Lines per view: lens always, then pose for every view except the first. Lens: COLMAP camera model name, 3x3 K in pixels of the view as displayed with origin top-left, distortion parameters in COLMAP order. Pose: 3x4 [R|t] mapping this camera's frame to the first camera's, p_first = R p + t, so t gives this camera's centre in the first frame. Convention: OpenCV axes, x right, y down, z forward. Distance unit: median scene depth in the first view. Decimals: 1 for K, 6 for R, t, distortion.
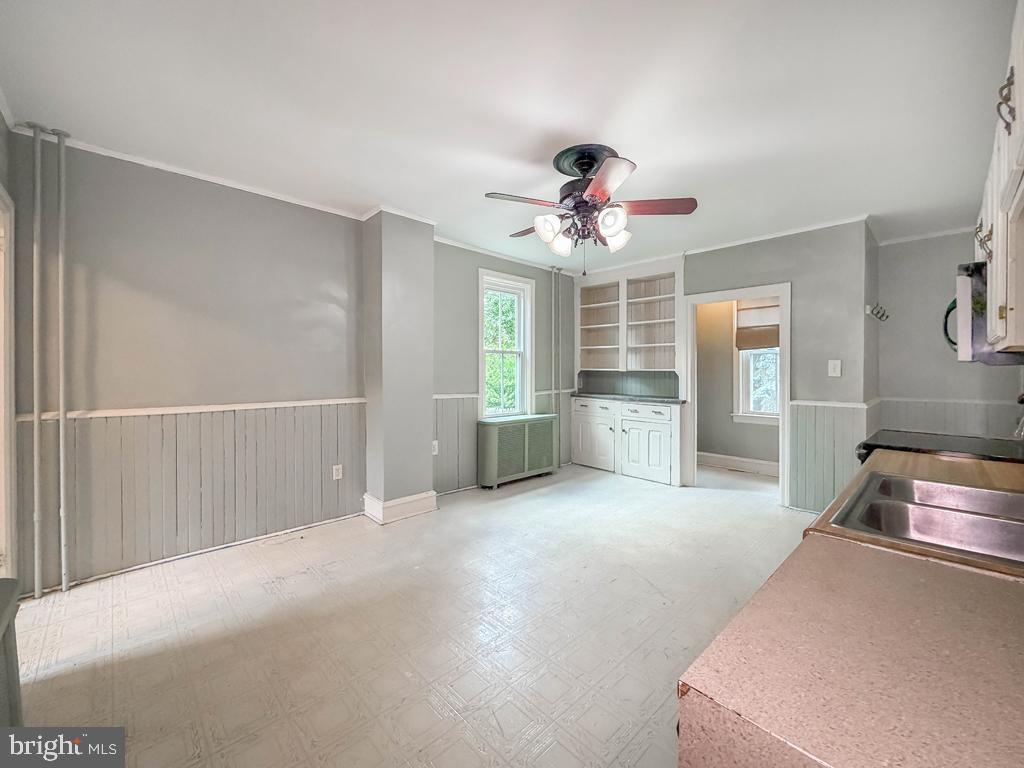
lens RADIAL K [[422.1, 0, 501.3], [0, 422.1, 376.5], [0, 0, 1]] dist [-0.001900, -0.000241]
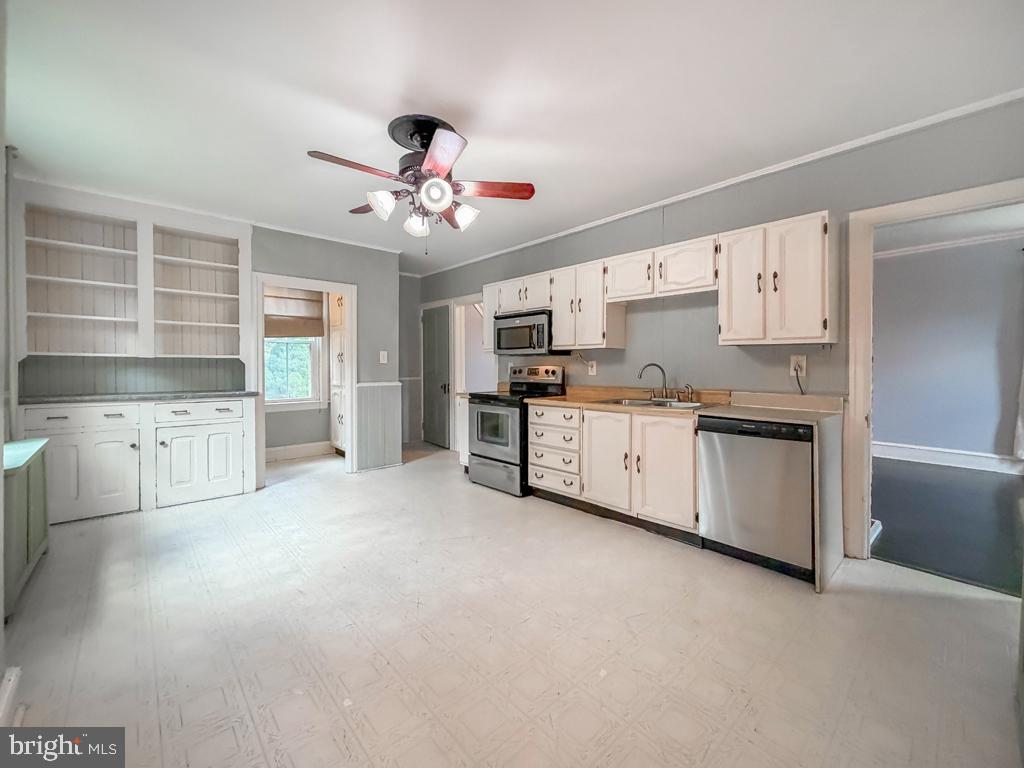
lens RADIAL K [[422.1, 0, 523.7], [0, 422.1, 366.4], [0, 0, 1]] dist [-0.001900, -0.000241]
pose [[0.001259, -0.005496, 0.999984, -0.429502], [0.013021, 0.999900, 0.005479, 0.006587], [-0.999914, 0.013014, 0.001331, 0.434379]]
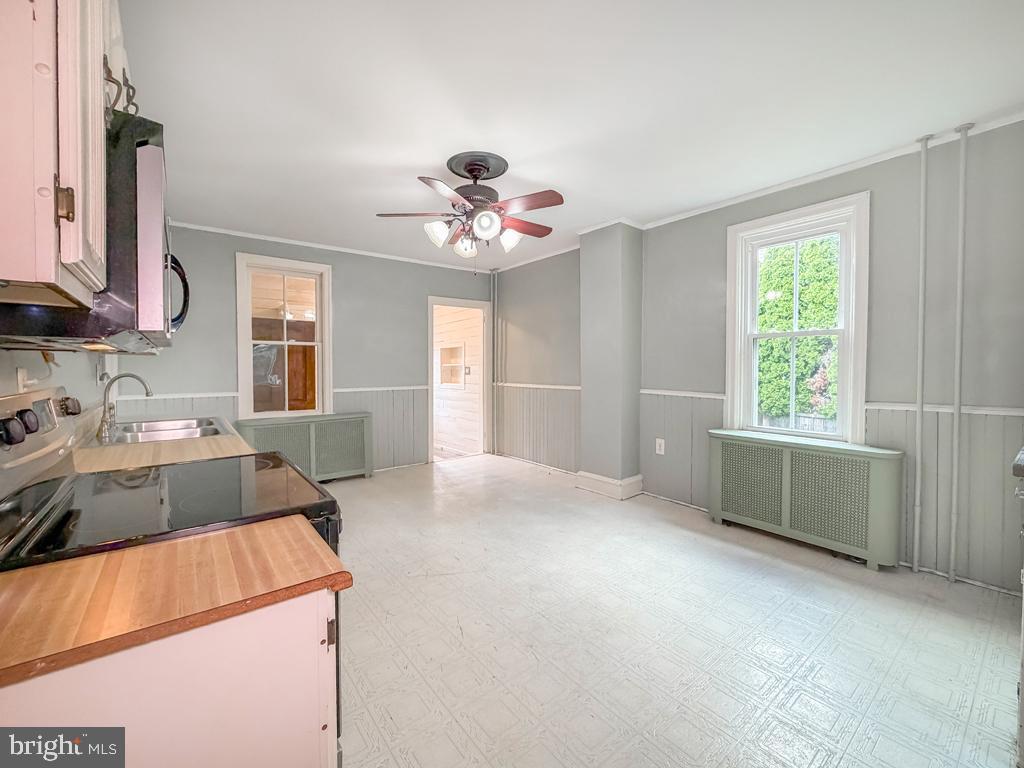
lens RADIAL K [[422.1, 0, 506.4], [0, 422.1, 376.5], [0, 0, 1]] dist [-0.001900, -0.000241]
pose [[-0.099758, 0.022700, -0.994753, 0.714662], [-0.010495, 0.999660, 0.023865, -0.004607], [0.994956, 0.012820, -0.099486, 0.664713]]
